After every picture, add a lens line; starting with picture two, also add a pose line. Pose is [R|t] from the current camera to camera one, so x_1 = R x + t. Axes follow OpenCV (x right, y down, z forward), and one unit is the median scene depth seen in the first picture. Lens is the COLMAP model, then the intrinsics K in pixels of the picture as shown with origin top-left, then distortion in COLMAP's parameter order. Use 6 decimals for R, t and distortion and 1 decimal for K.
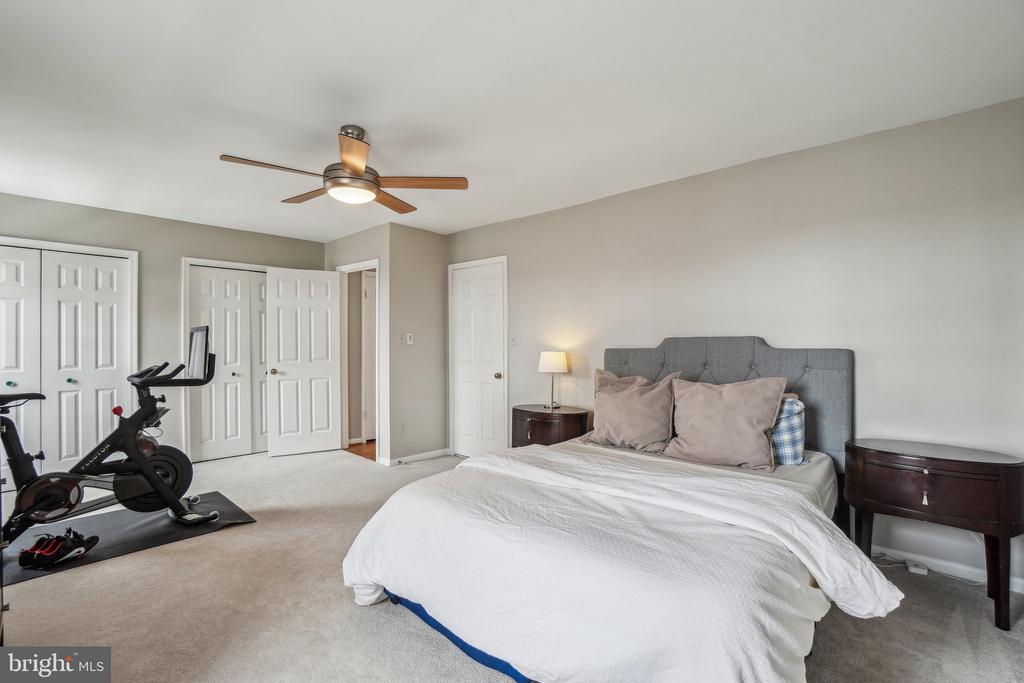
lens RADIAL K [[470.4, 0, 509.1], [0, 470.4, 338.4], [0, 0, 1]] dist [-0.060632, 0.026842]
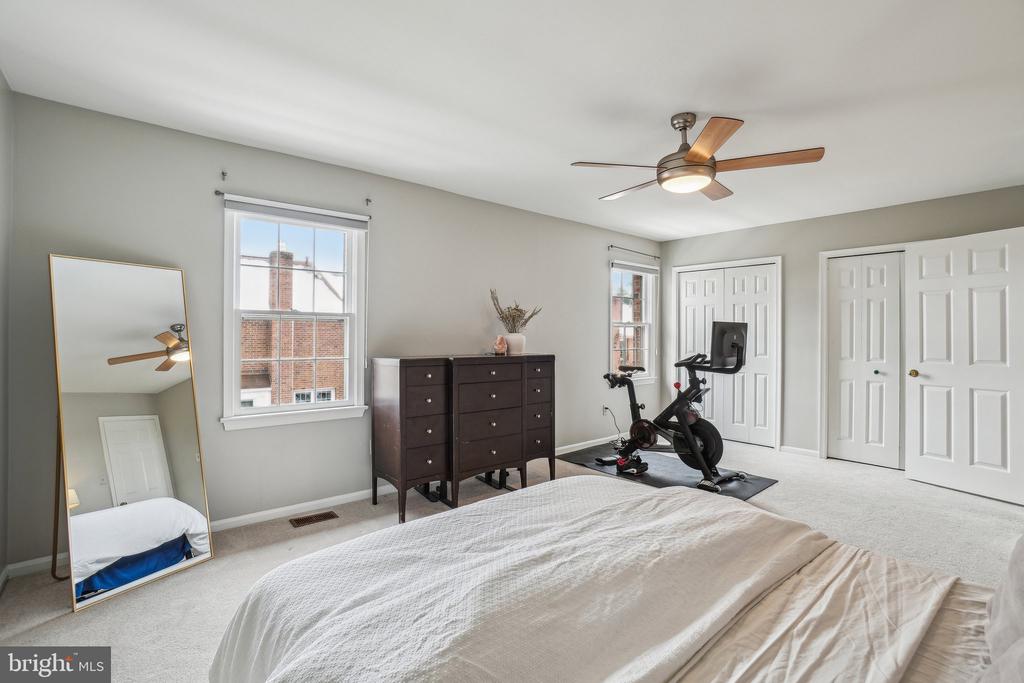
lens RADIAL K [[470.4, 0, 509.1], [0, 470.4, 338.4], [0, 0, 1]] dist [-0.060632, 0.026842]
pose [[-0.122755, 0.005324, -0.992423, 0.526294], [0.004198, 0.999979, 0.004846, 0.008014], [0.992428, -0.003571, -0.122775, 0.606144]]
